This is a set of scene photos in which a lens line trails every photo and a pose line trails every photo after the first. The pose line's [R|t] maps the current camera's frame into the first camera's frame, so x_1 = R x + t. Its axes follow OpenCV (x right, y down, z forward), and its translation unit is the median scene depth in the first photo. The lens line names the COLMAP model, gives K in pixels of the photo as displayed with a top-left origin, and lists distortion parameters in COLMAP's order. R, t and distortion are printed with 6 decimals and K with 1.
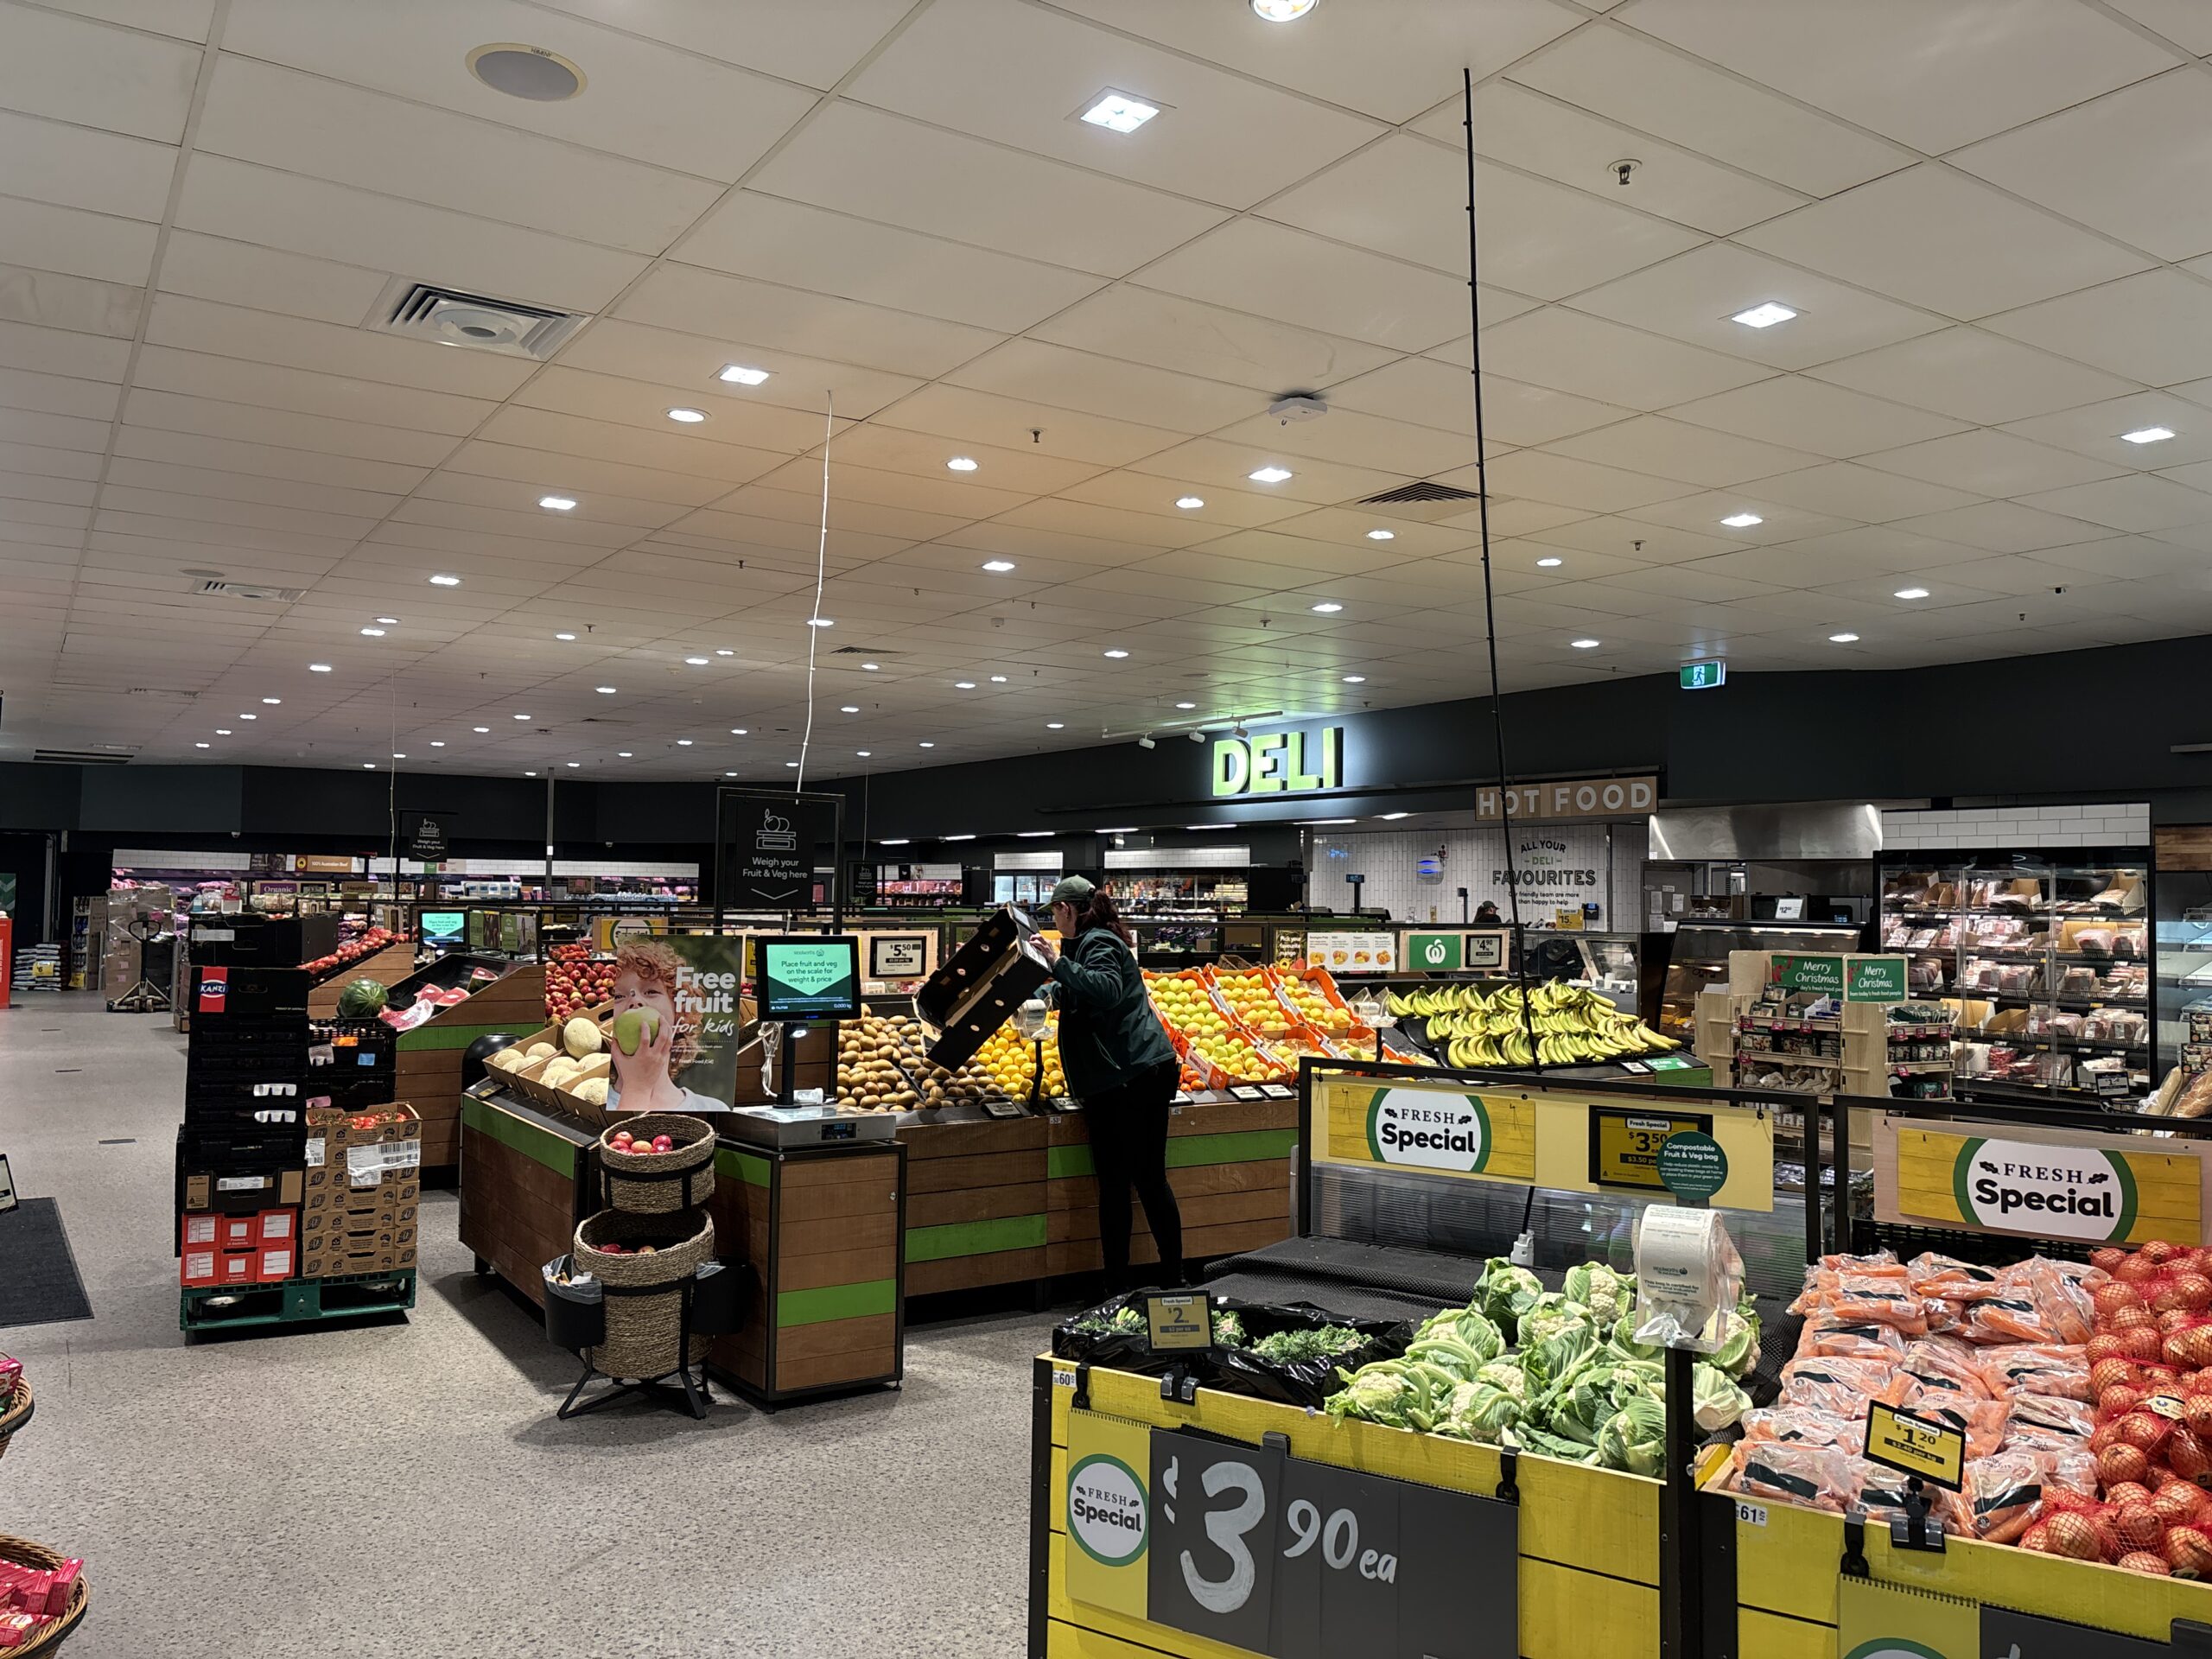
lens RADIAL K [[1666.8, 0, 1105.0], [0, 1666.8, 825.2], [0, 0, 1]] dist [0.010901, -0.001307]
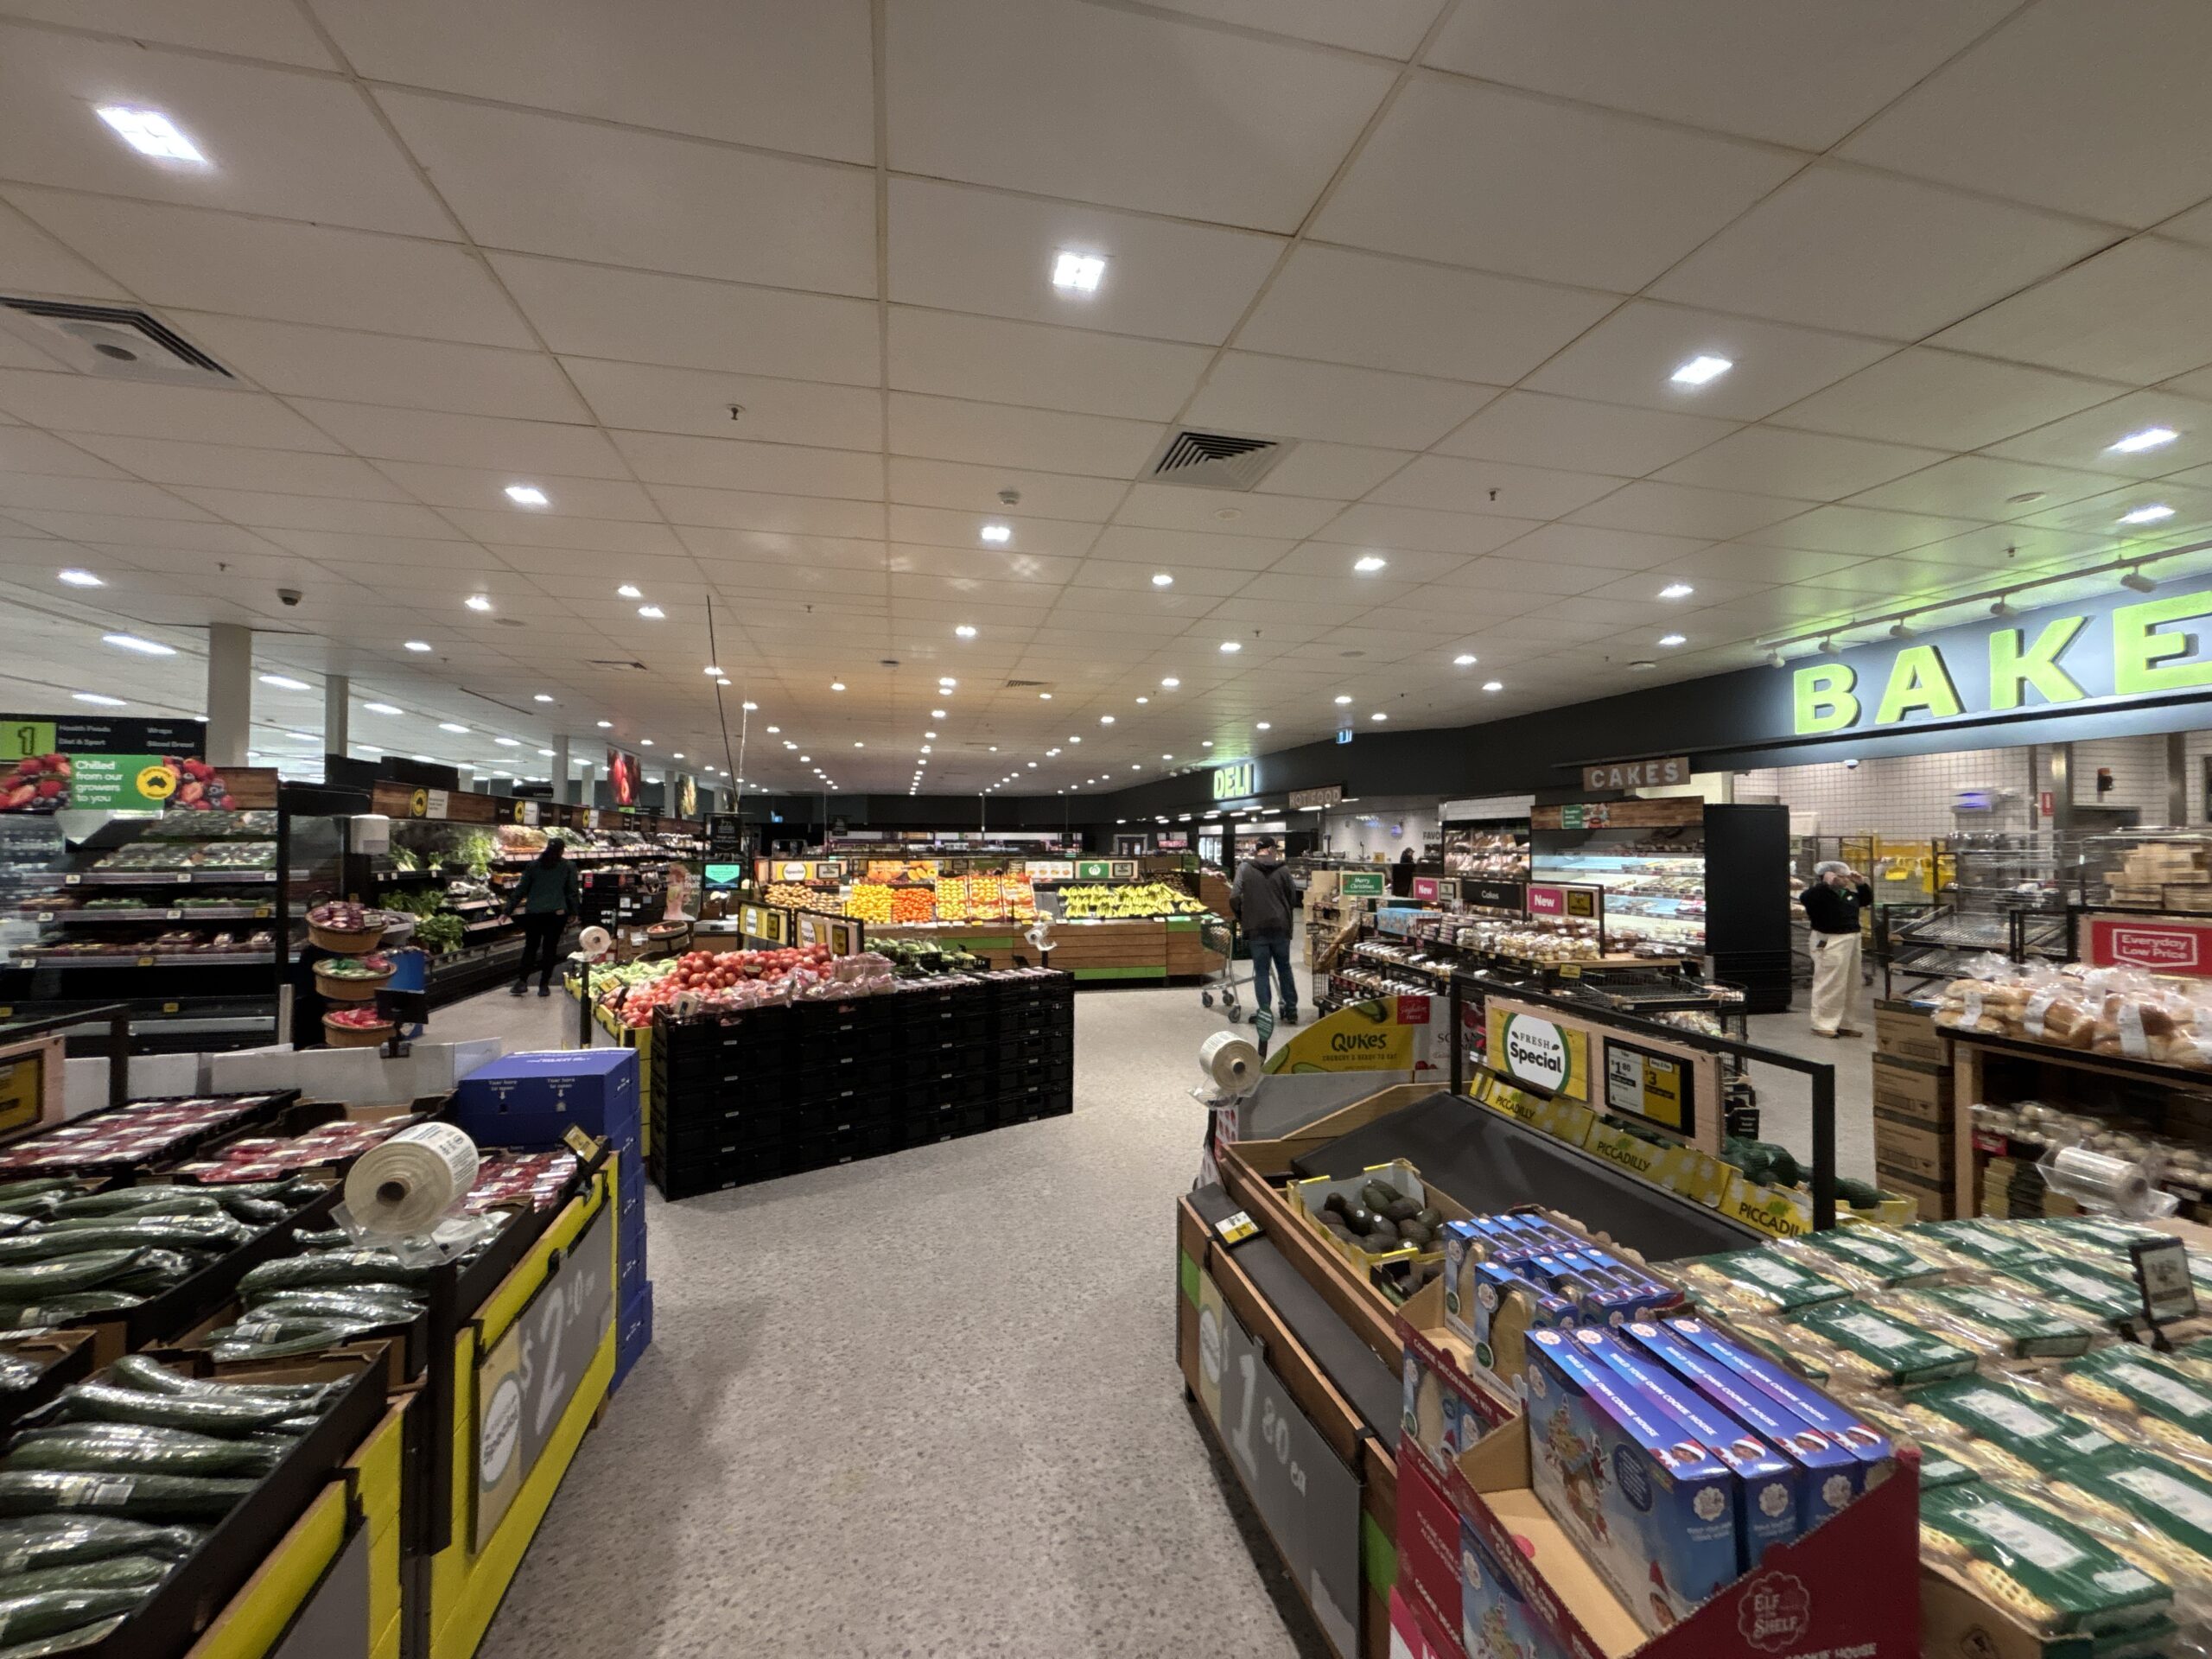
lens RADIAL K [[889.2, 0, 1107.2], [0, 889.2, 833.5], [0, 0, 1]] dist [0.000427, 0.000003]
pose [[0.945450, -0.013383, -0.325491, 0.312804], [0.021741, 0.999520, 0.022054, -0.001319], [0.325040, -0.027928, 0.945288, -0.084705]]
